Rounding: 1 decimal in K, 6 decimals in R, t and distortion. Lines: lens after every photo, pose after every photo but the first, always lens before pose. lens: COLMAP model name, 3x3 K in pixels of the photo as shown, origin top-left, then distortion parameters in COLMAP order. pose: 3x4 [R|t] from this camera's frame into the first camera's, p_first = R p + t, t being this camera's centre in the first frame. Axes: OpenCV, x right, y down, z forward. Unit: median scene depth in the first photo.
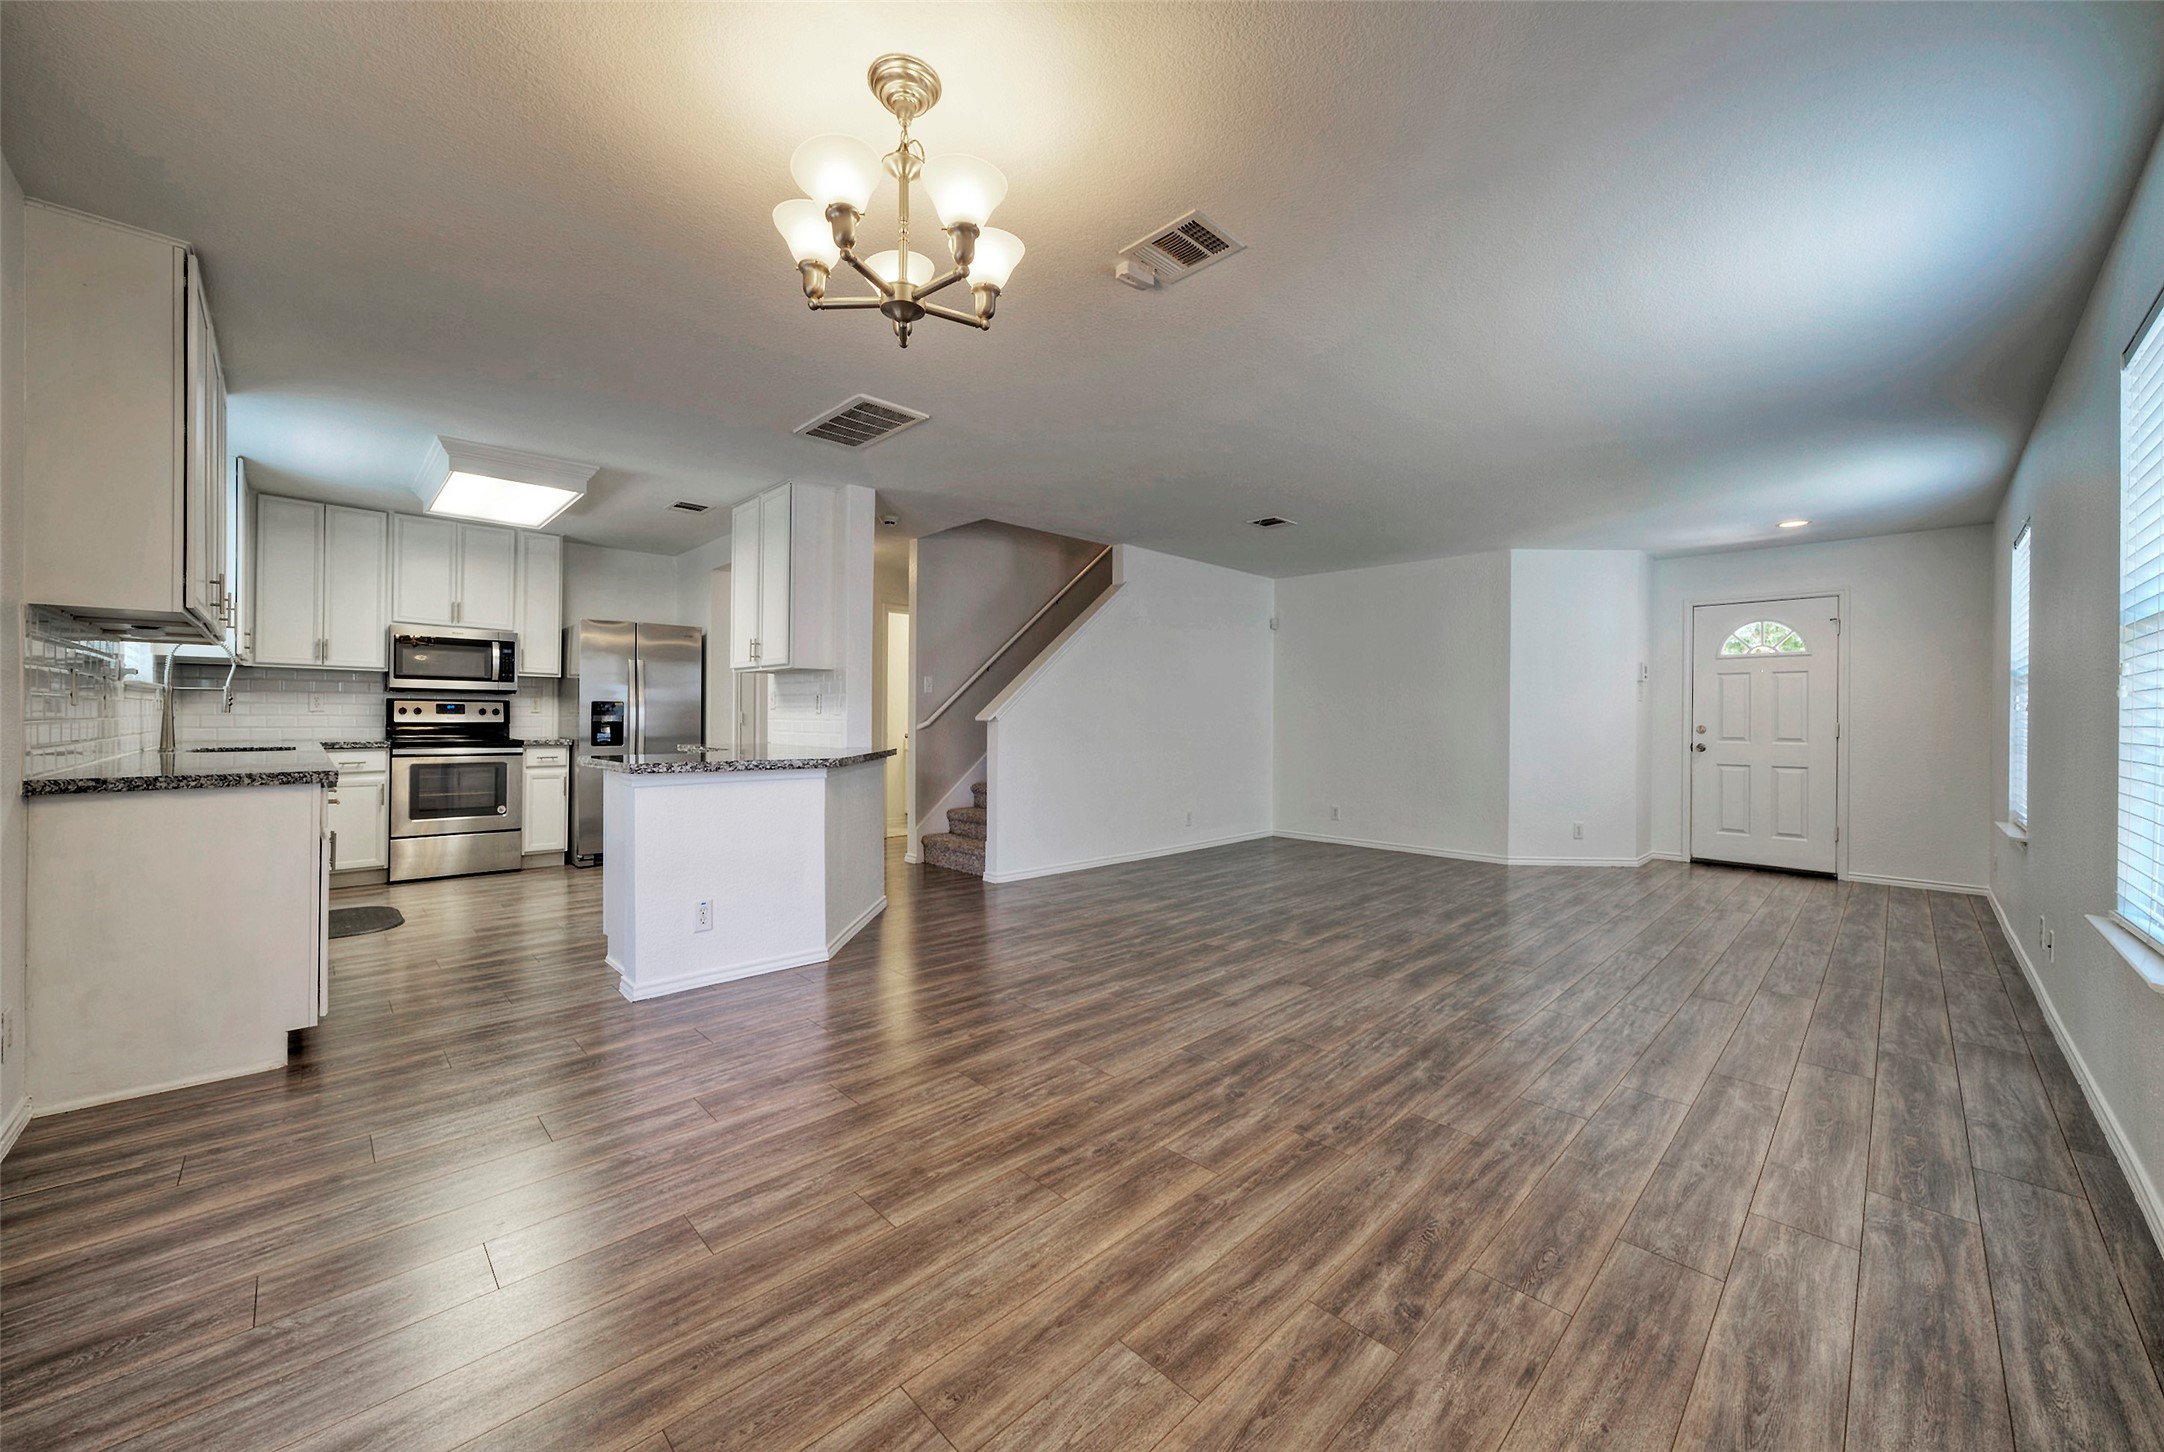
lens RADIAL K [[800.1, 0, 1099.4], [0, 800.1, 692.4], [0, 0, 1]] dist [0.000273, 0.000051]
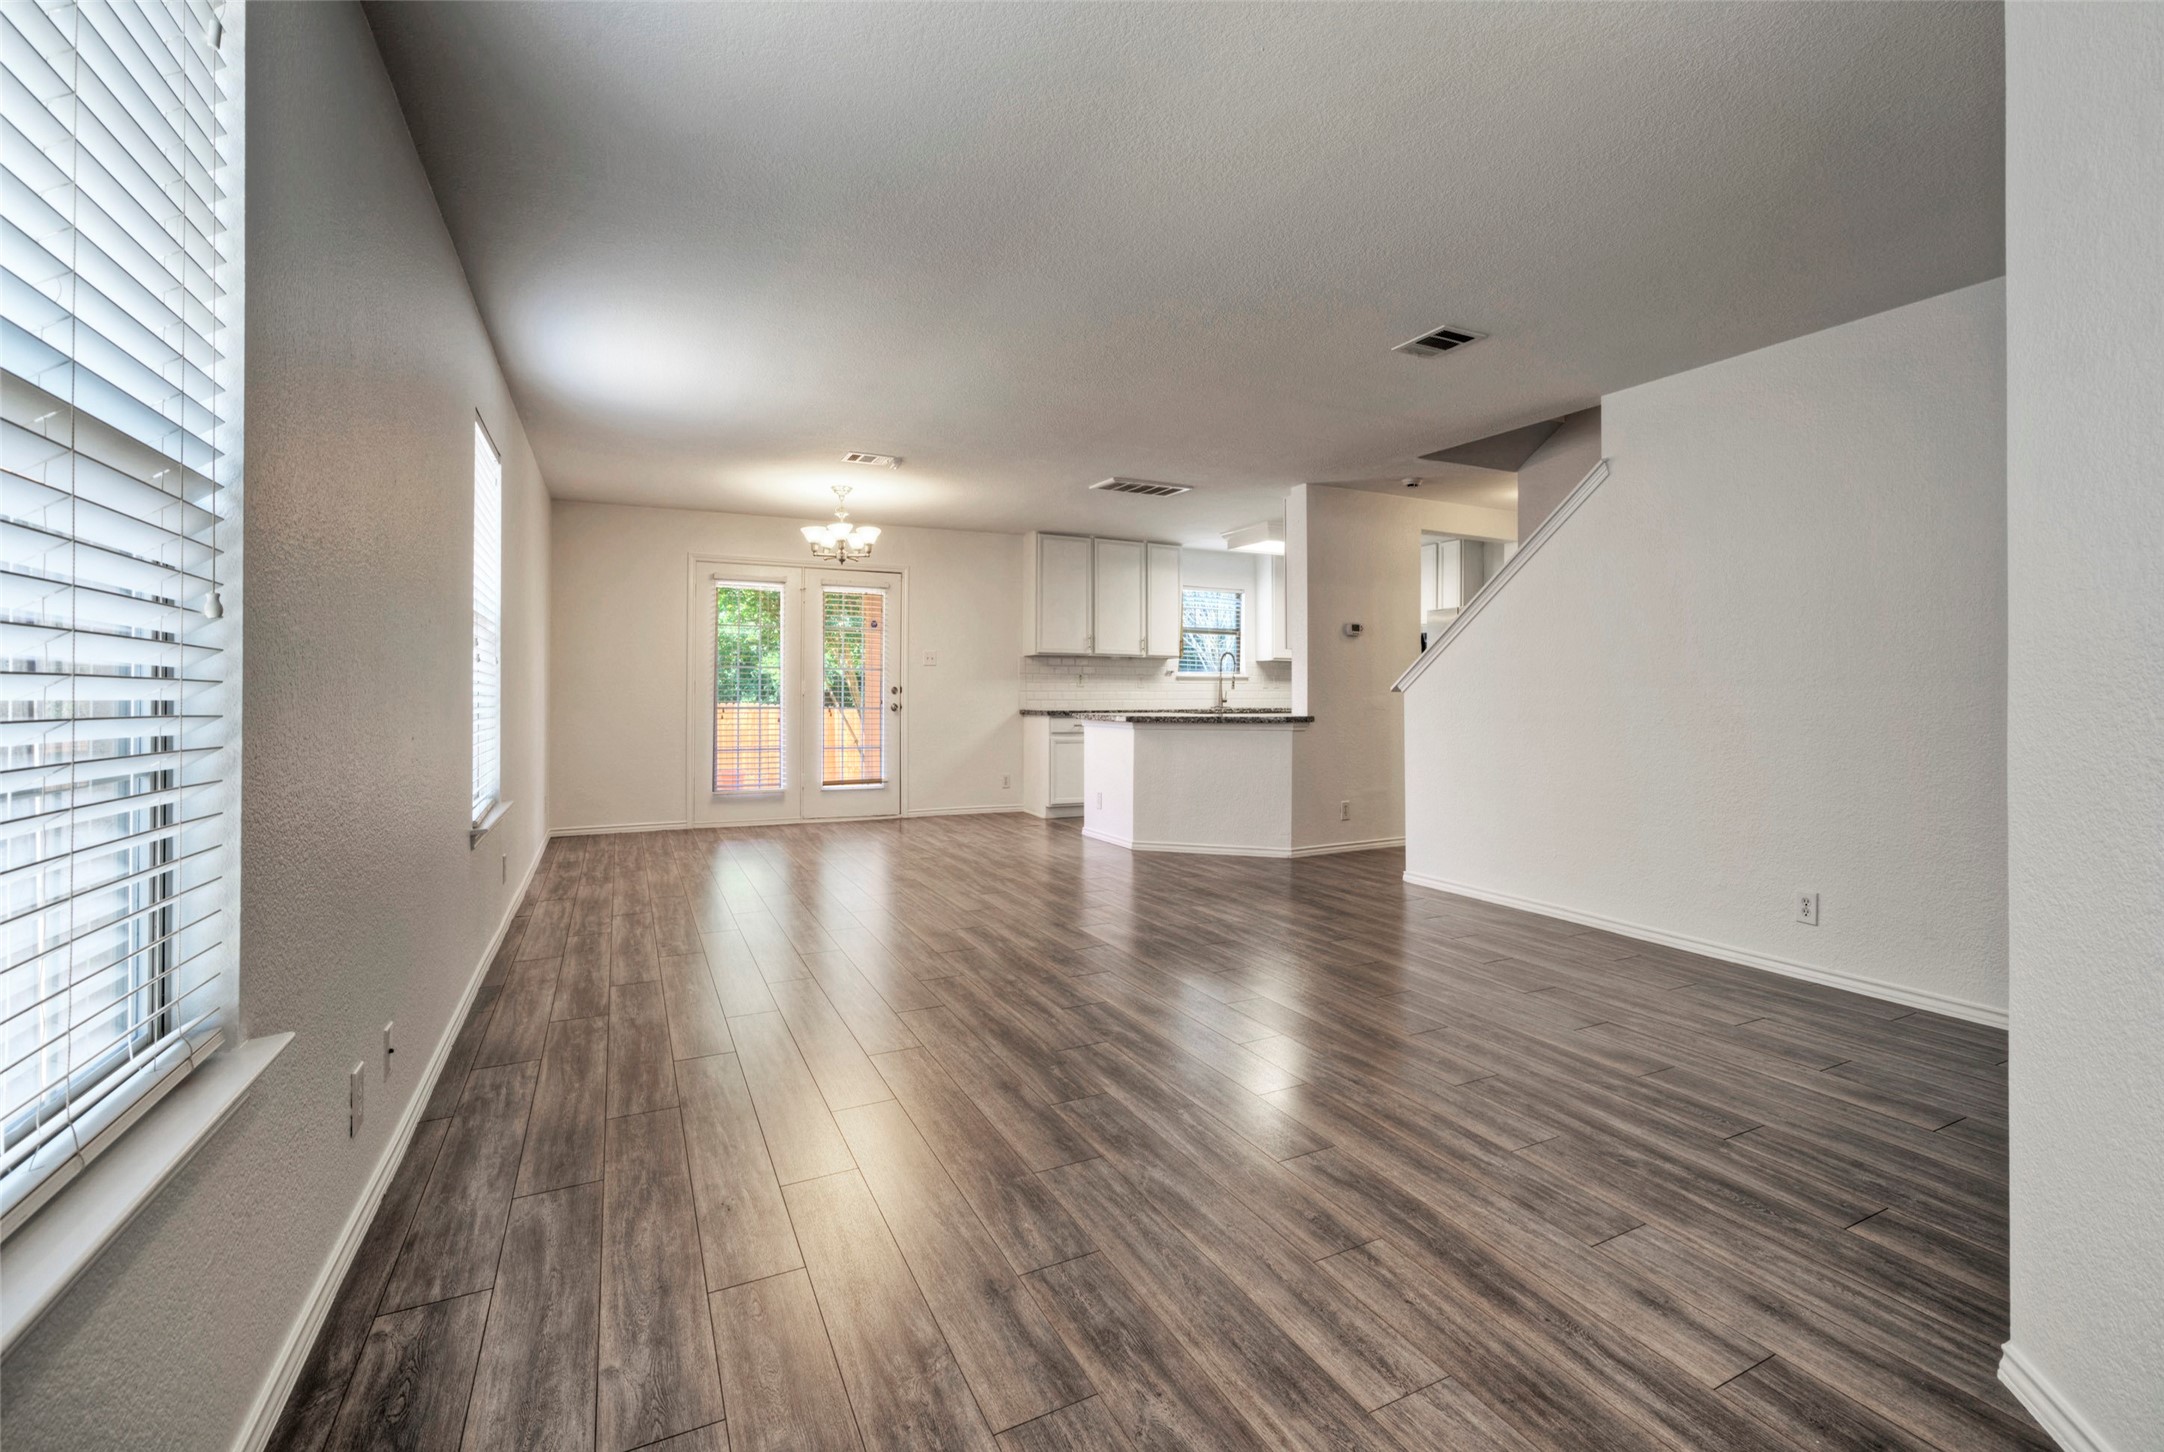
lens RADIAL K [[911.4, 0, 1083.6], [0, 911.4, 693.9], [0, 0, 1]] dist [0.001373, 0.000259]
pose [[-0.303466, -0.009010, -0.952800, 1.183278], [0.033048, 0.999254, -0.019975, 0.062700], [0.952269, -0.037550, -0.302942, 1.210520]]
